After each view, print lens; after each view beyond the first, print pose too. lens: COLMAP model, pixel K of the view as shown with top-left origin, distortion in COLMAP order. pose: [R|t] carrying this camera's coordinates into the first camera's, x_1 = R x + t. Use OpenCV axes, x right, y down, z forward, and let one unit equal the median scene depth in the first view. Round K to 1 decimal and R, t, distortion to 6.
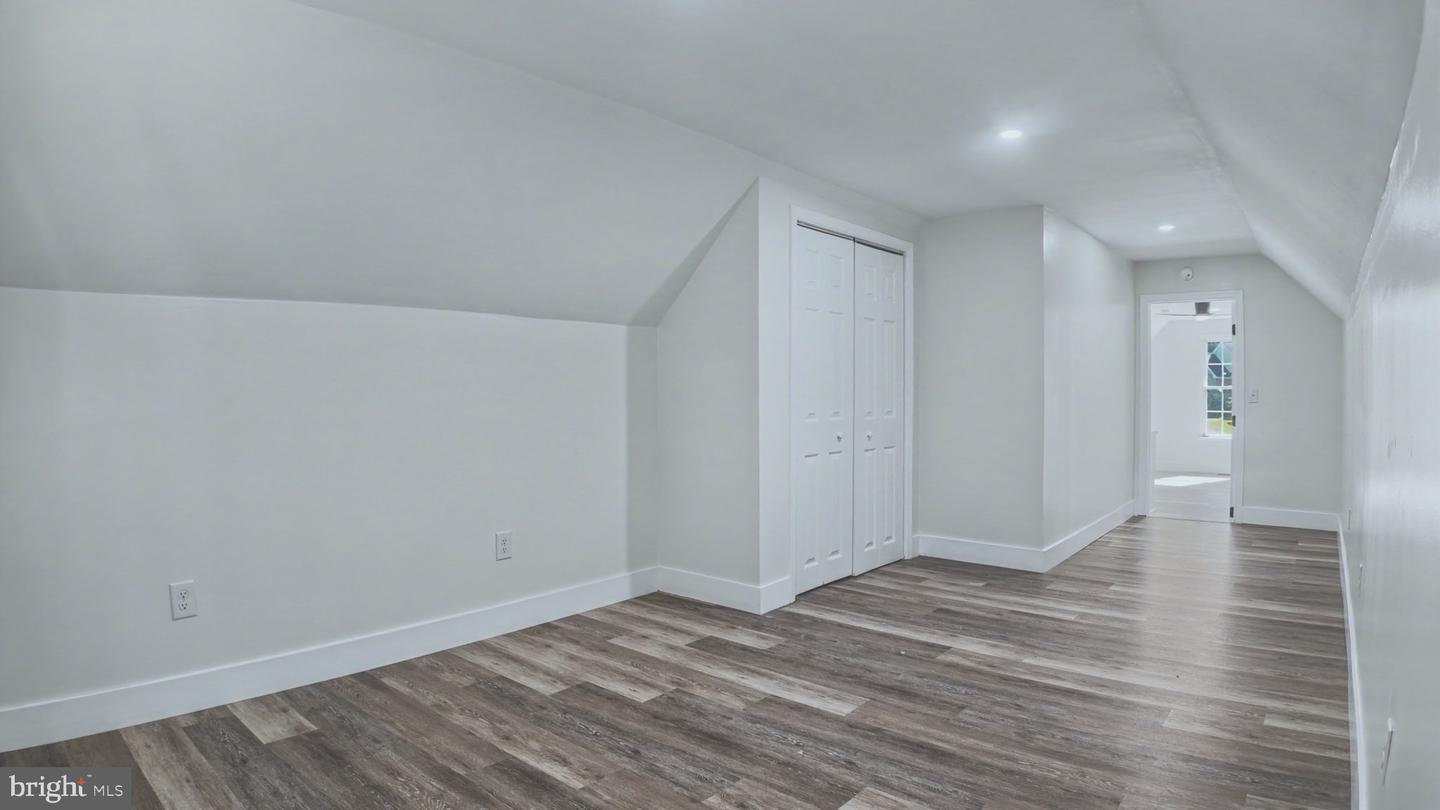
lens RADIAL K [[775.0, 0, 721.1], [0, 775.0, 398.7], [0, 0, 1]] dist [-0.094720, -0.024540]
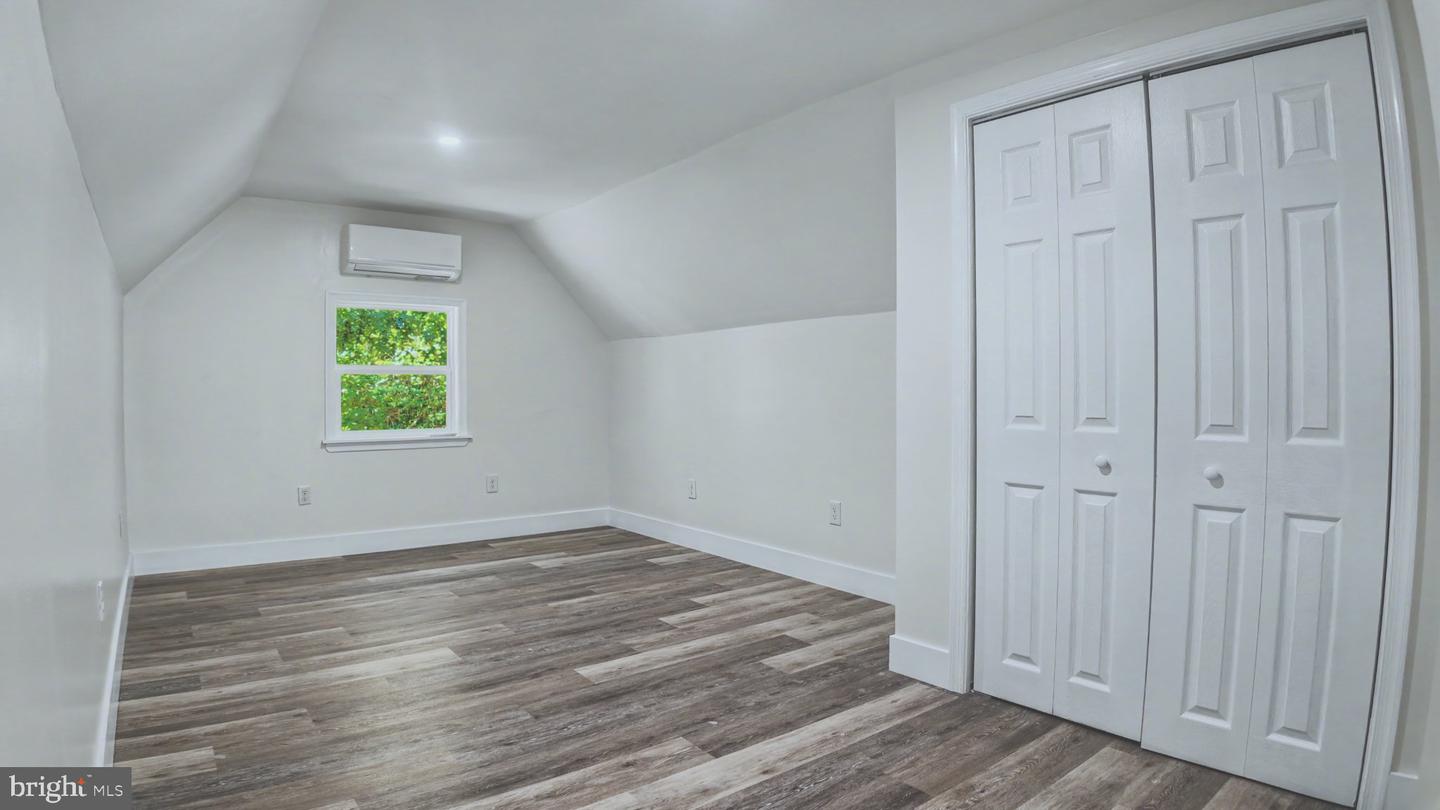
lens RADIAL K [[775.0, 0, 721.1], [0, 775.0, 398.7], [0, 0, 1]] dist [-0.094720, -0.024540]
pose [[-0.198607, 0.018716, -0.979900, 1.015230], [-0.020804, 0.999512, 0.023307, -0.004264], [0.979858, 0.025015, -0.198121, 1.205747]]
